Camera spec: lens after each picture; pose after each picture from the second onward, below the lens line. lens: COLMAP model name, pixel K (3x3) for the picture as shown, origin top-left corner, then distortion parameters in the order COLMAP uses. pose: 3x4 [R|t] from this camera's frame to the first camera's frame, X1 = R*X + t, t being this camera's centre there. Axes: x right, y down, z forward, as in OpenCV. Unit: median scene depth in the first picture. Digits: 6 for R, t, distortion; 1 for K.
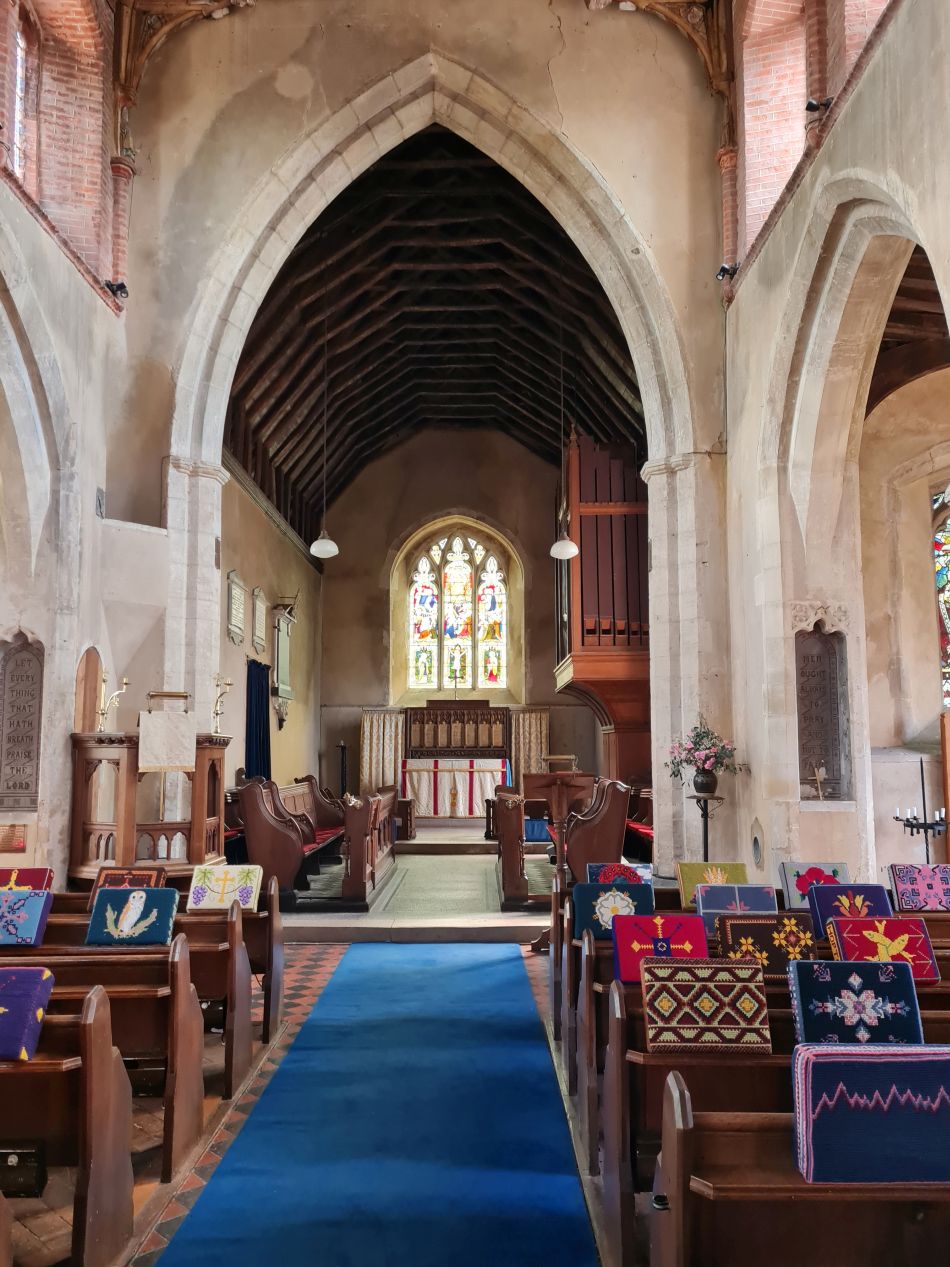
lens RADIAL K [[969.2, 0, 477.0], [0, 969.2, 638.6], [0, 0, 1]] dist [-0.009189, -0.002062]
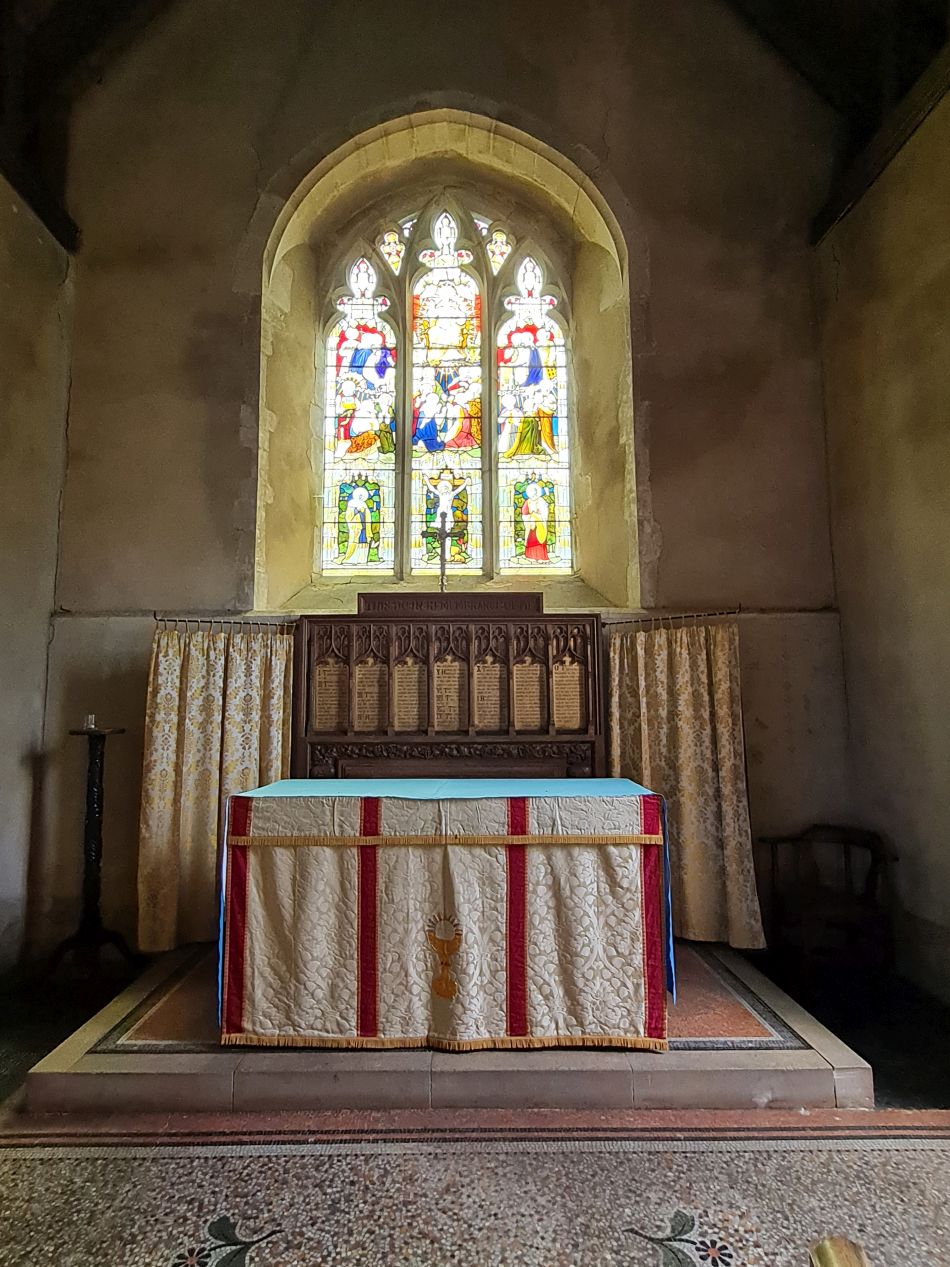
lens RADIAL K [[698.9, 0, 470.1], [0, 698.9, 629.2], [0, 0, 1]] dist [0.002691, -0.000352]
pose [[0.999353, -0.000779, 0.035949, -0.020662], [0.000683, 0.999996, 0.002687, 0.071888], [-0.035951, -0.002661, 0.999350, 0.719509]]
